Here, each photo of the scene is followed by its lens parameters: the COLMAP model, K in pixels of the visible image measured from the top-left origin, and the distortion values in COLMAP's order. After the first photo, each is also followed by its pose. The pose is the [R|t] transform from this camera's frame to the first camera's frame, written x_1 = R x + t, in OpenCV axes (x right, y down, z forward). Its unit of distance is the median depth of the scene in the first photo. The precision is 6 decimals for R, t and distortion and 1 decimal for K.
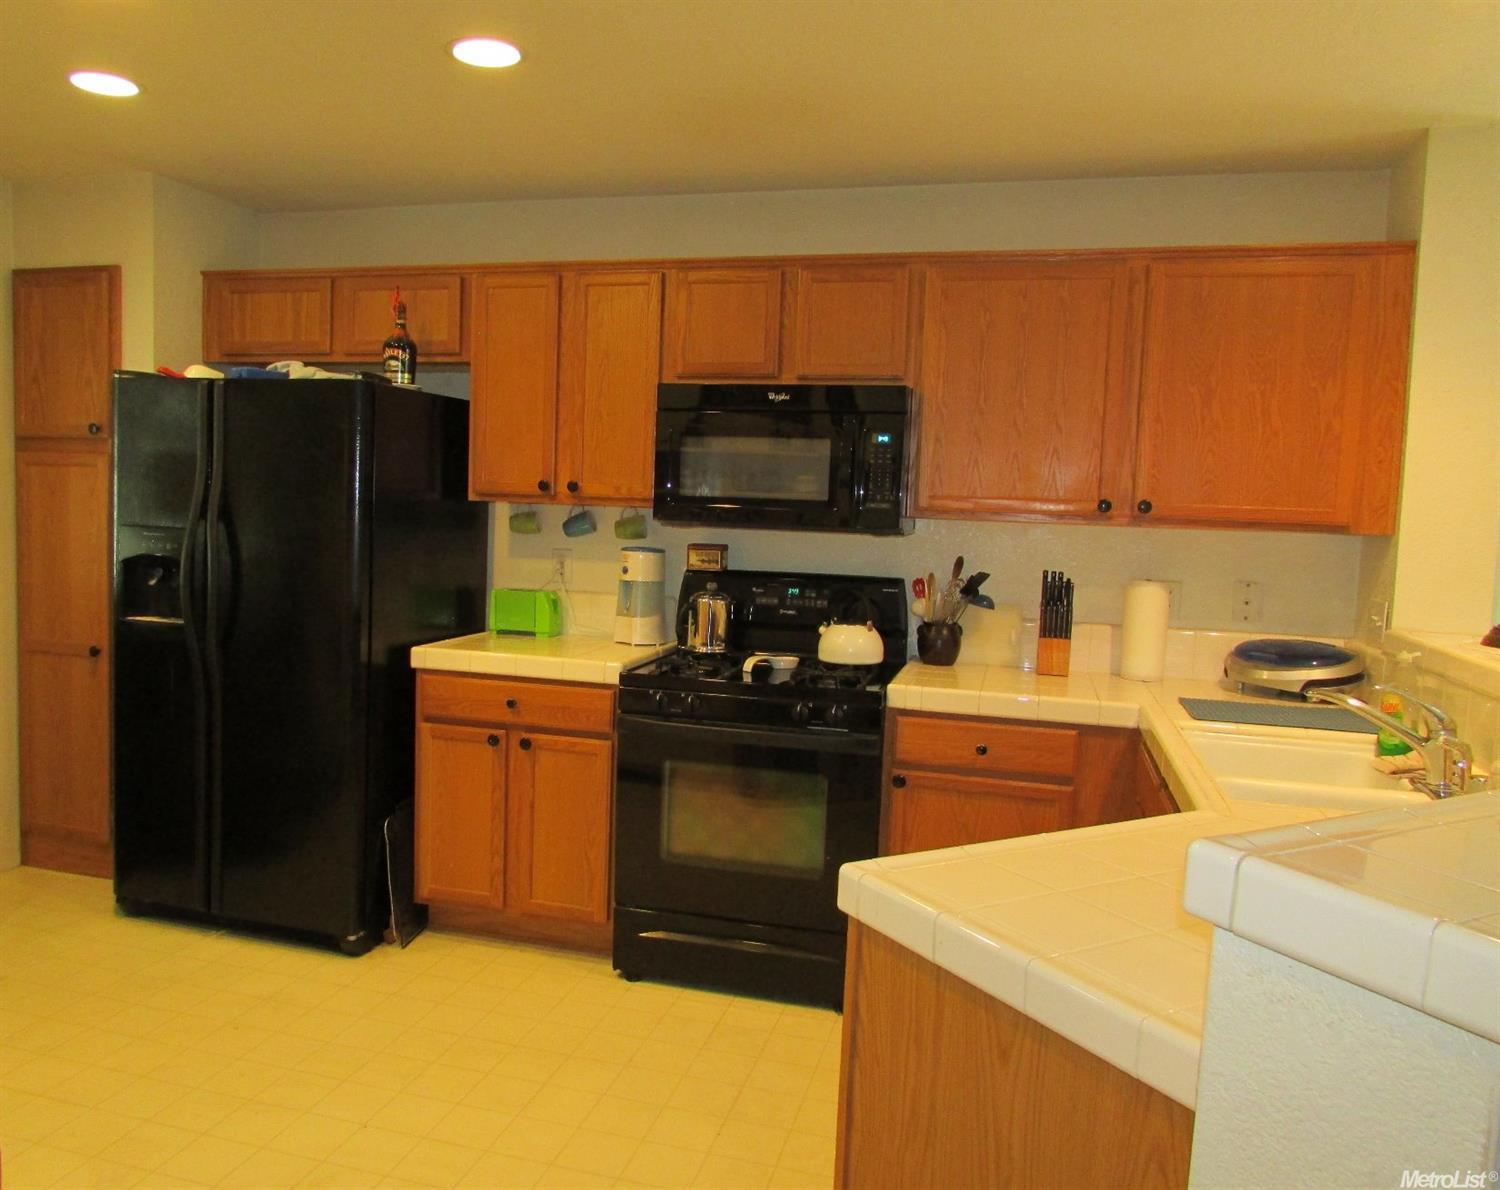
lens RADIAL K [[1106.4, 0, 750.0], [0, 1106.4, 595.0], [0, 0, 1]] dist [-0.000958, -0.000130]
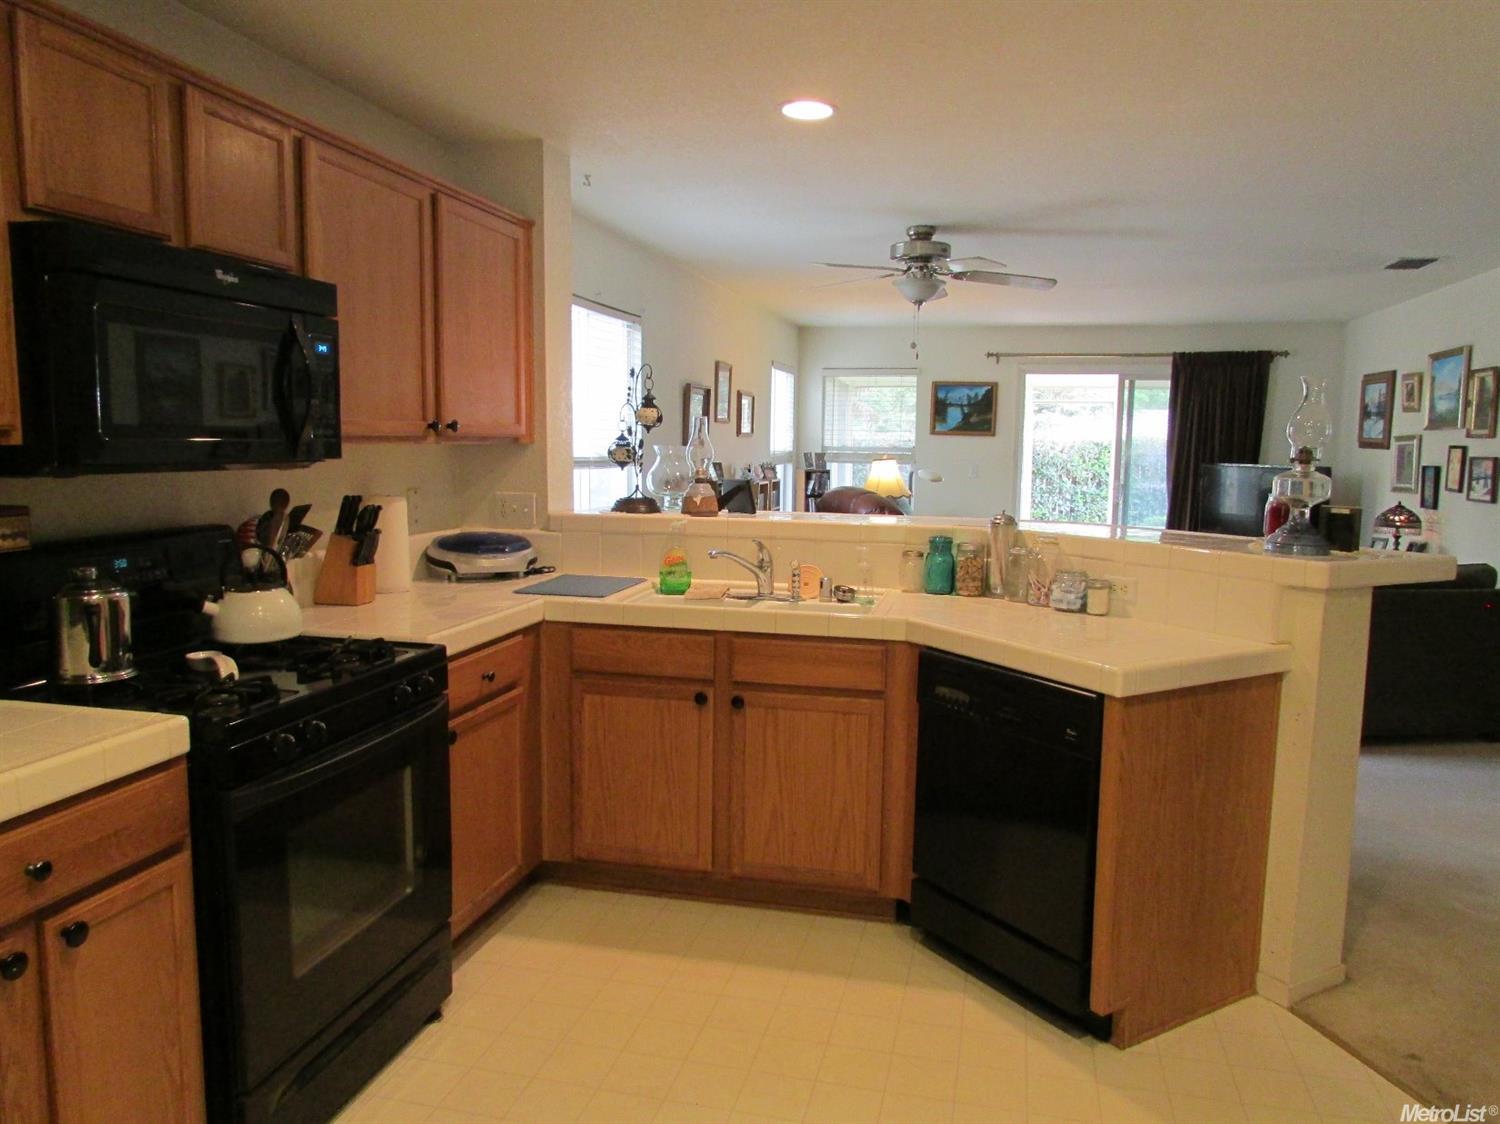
lens RADIAL K [[1070.4, 0, 750.0], [0, 1070.4, 562.0], [0, 0, 1]] dist [-0.028618, 0.007010]
pose [[-0.019765, -0.151796, 0.988214, -0.659003], [0.062474, 0.986288, 0.152750, -0.085341], [-0.997851, 0.064757, -0.010010, 0.694760]]
